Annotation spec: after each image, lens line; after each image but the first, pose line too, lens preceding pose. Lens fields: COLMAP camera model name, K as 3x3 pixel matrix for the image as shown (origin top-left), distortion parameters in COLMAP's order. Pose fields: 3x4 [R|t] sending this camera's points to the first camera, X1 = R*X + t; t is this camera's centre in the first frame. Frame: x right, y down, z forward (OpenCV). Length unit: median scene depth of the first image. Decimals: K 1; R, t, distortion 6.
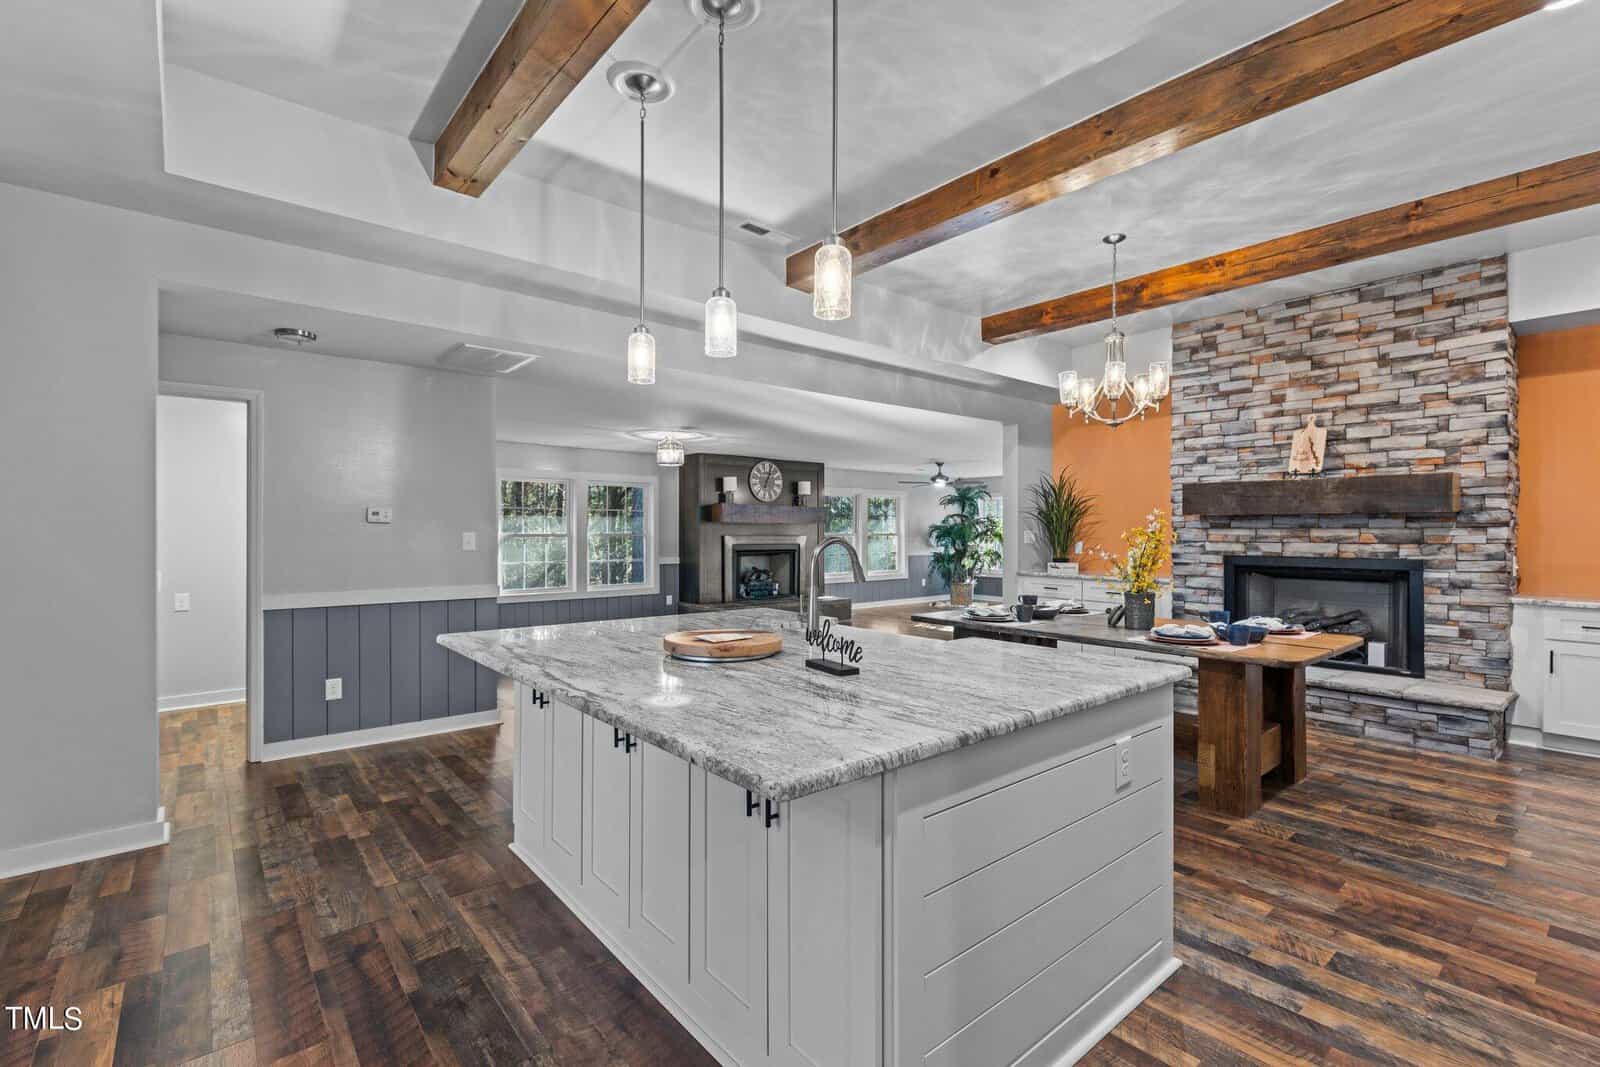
lens RADIAL K [[726.8, 0, 804.2], [0, 726.8, 526.7], [0, 0, 1]] dist [0.008341, -0.001612]
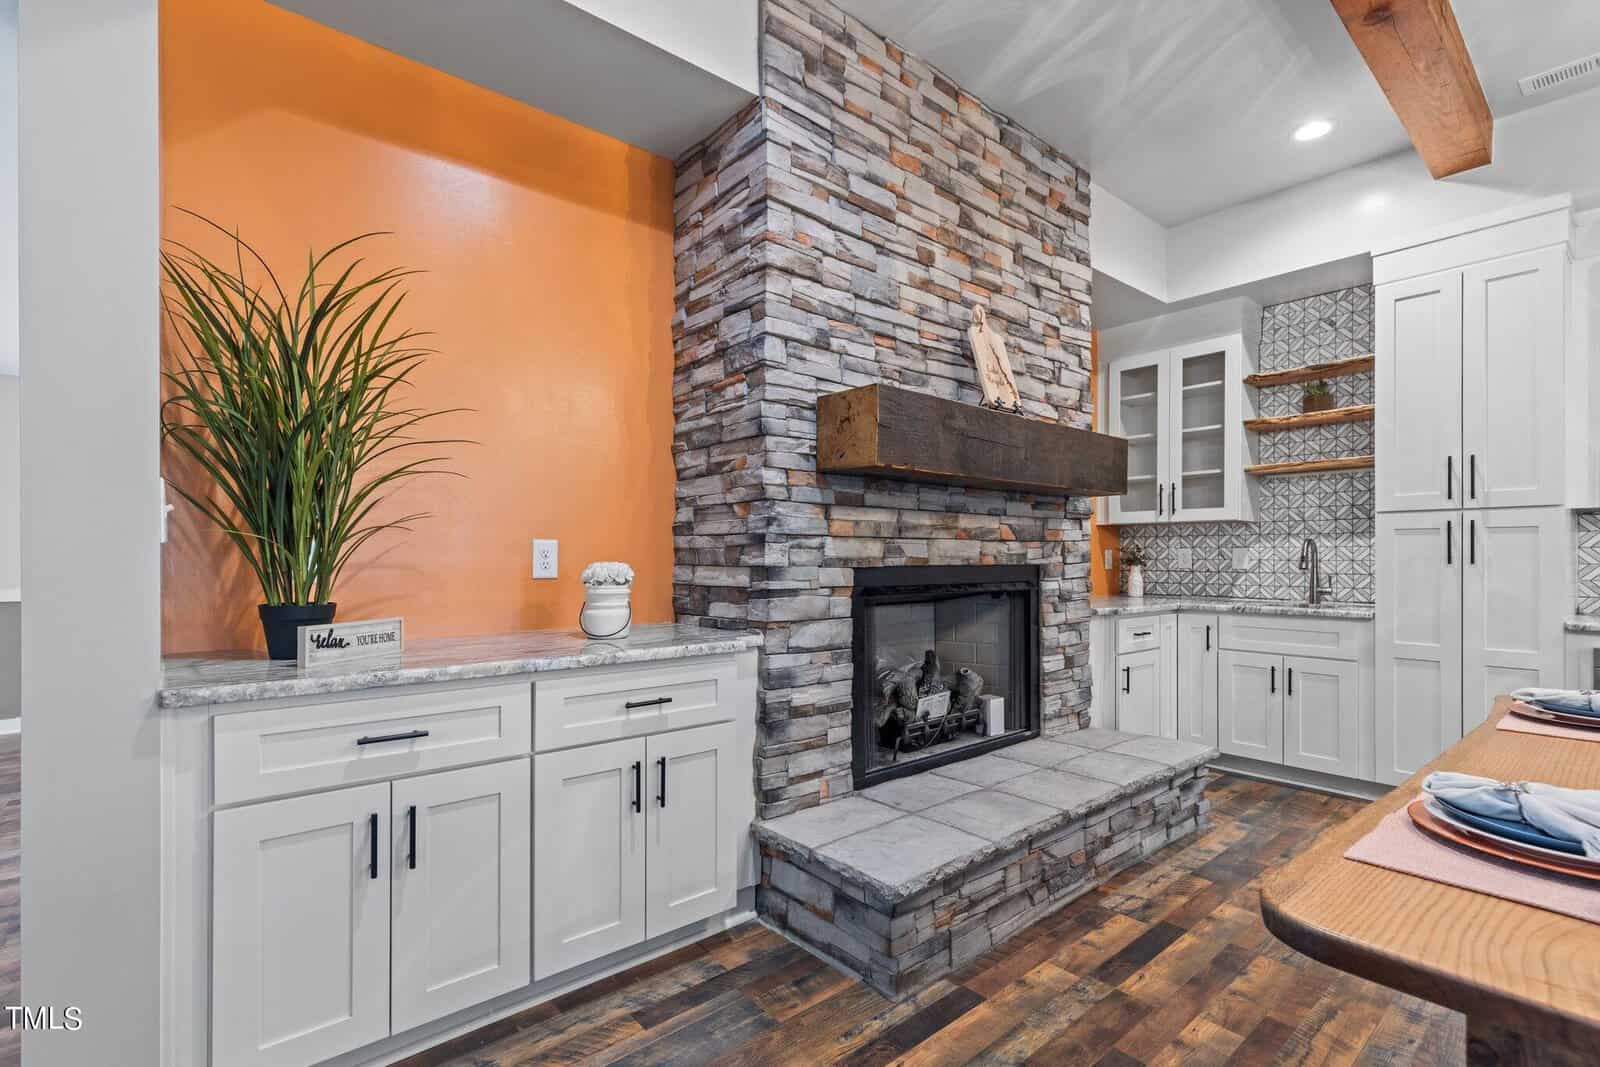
lens RADIAL K [[726.8, 0, 796.2], [0, 726.8, 558.7], [0, 0, 1]] dist [0.008341, -0.001612]
pose [[0.001989, -0.003995, 0.999990, 0.155614], [-0.005505, 0.999977, 0.004006, 0.037924], [-0.999983, -0.005513, 0.001967, 1.204680]]
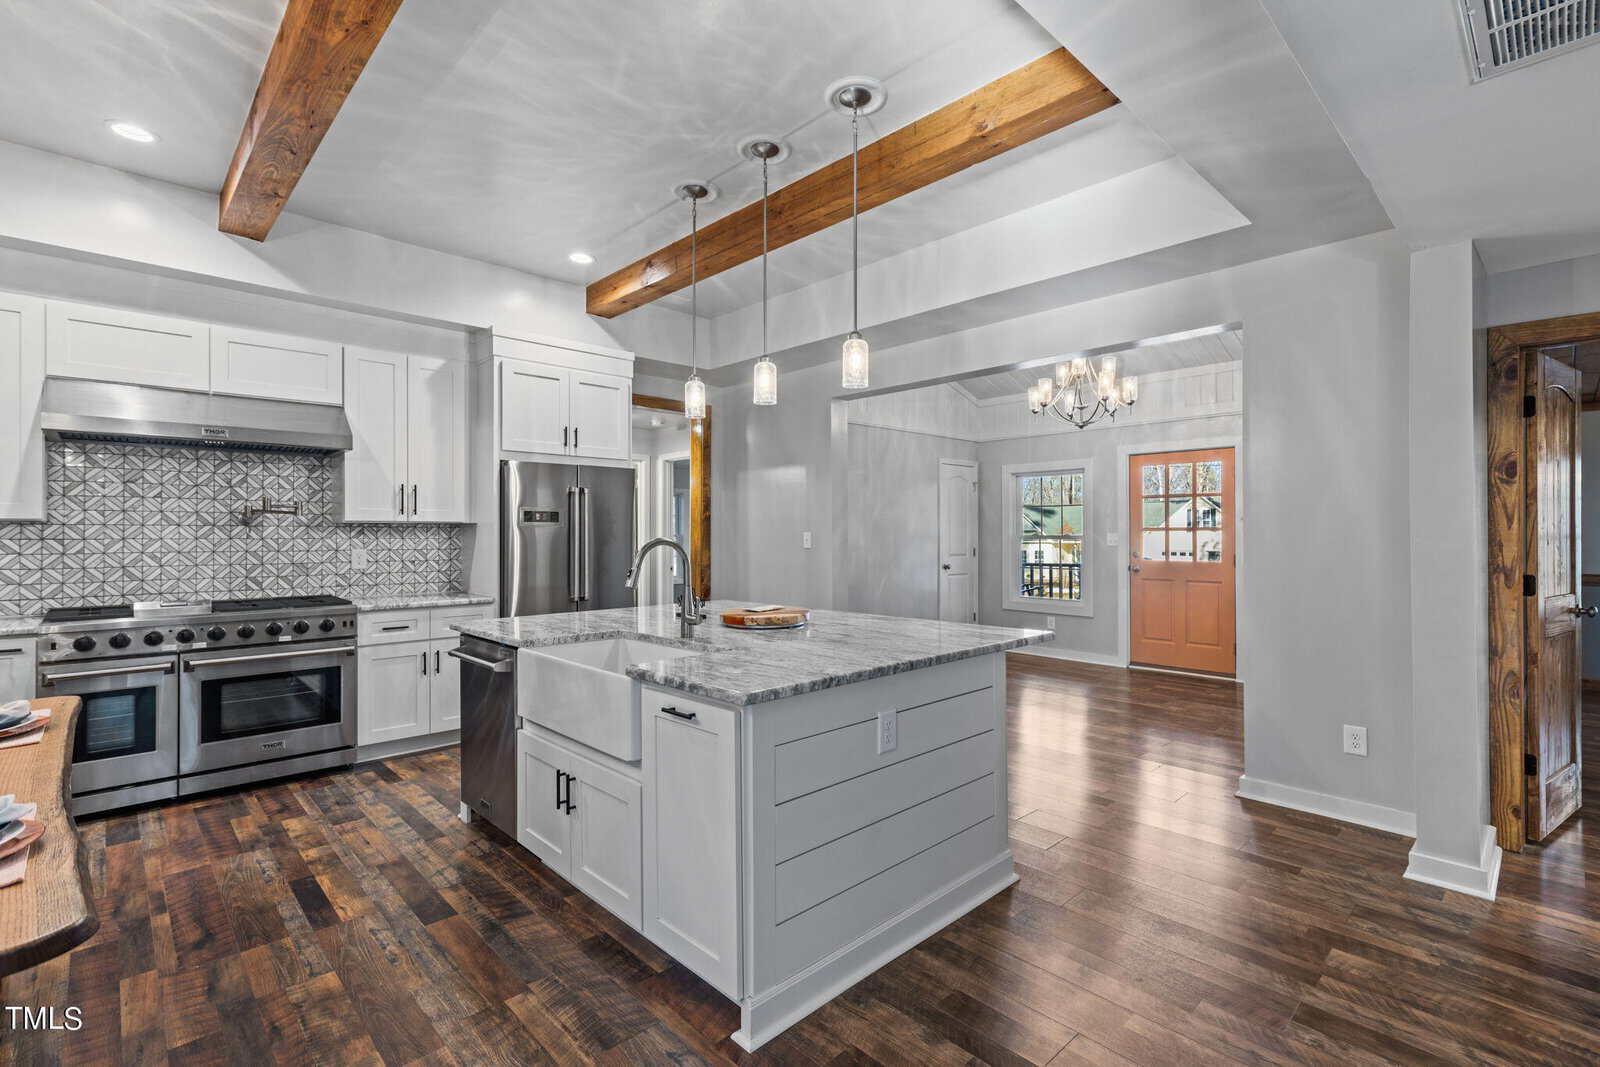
lens RADIAL K [[726.8, 0, 808.5], [0, 726.8, 529.5], [0, 0, 1]] dist [0.008341, -0.001612]
pose [[-0.998031, 0.000504, -0.062718, -0.048536], [0.001172, 0.999943, -0.010619, 0.009453], [0.062709, -0.010671, -0.997975, 1.151561]]
